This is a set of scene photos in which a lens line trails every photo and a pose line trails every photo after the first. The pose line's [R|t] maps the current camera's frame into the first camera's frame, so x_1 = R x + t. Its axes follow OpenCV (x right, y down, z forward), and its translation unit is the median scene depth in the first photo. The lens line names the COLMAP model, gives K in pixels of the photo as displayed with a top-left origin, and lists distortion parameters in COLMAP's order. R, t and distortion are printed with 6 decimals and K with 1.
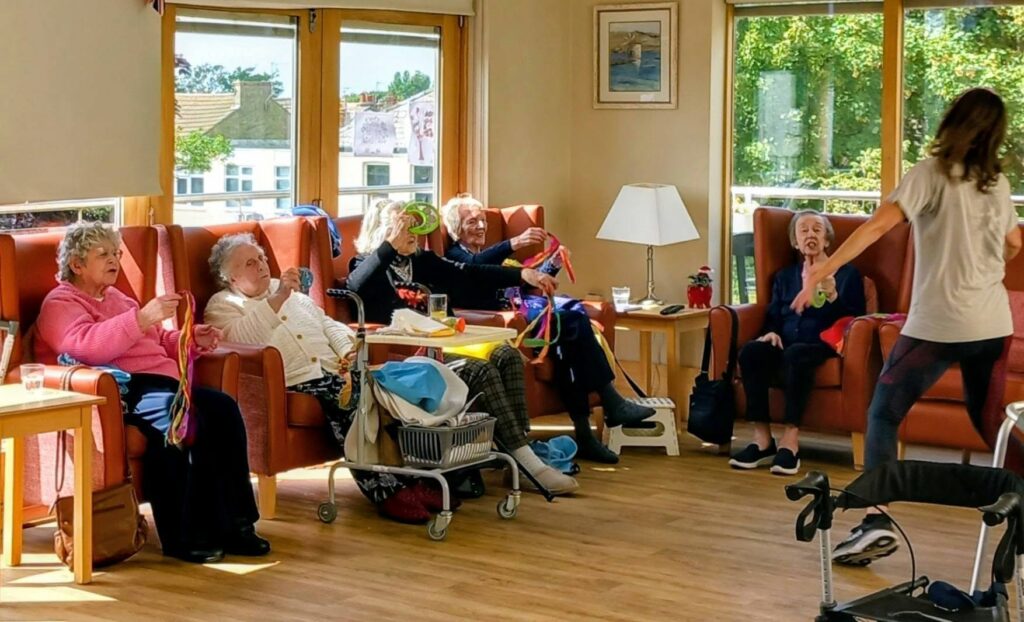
lens RADIAL K [[1861.8, 0, 367.9], [0, 1861.8, 160.8], [0, 0, 1]] dist [0.278886, -0.883354]
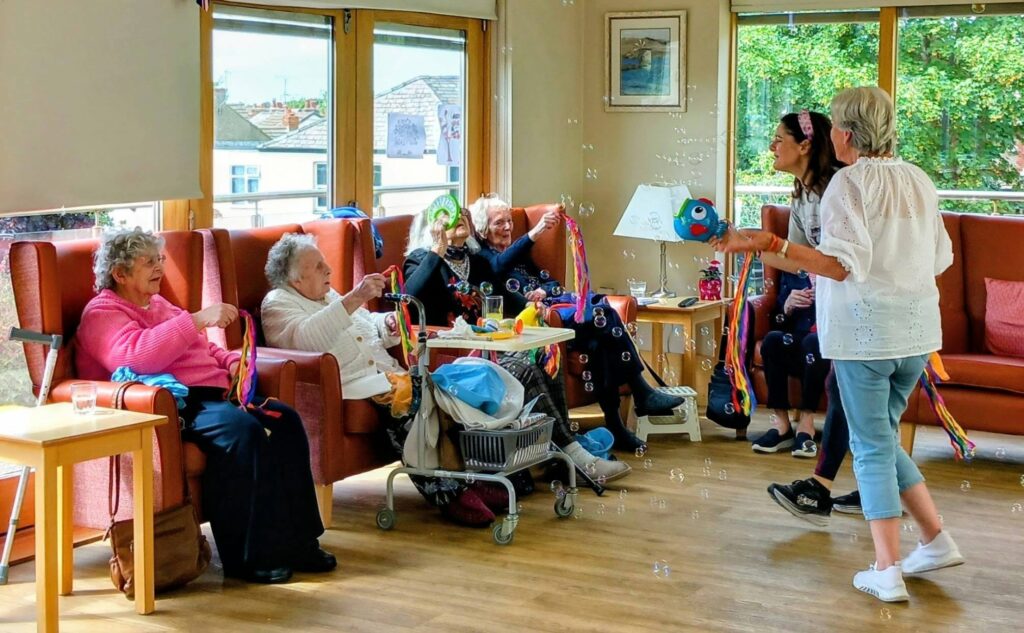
lens RADIAL K [[1615.5, 0, 562.4], [0, 1615.5, 214.8], [0, 0, 1]] dist [0.323575, -1.214181]
pose [[0.987728, -0.008413, 0.155957, -0.052872], [0.003157, 0.999420, 0.033920, -0.001057], [-0.156152, -0.033011, 0.987181, 0.121027]]
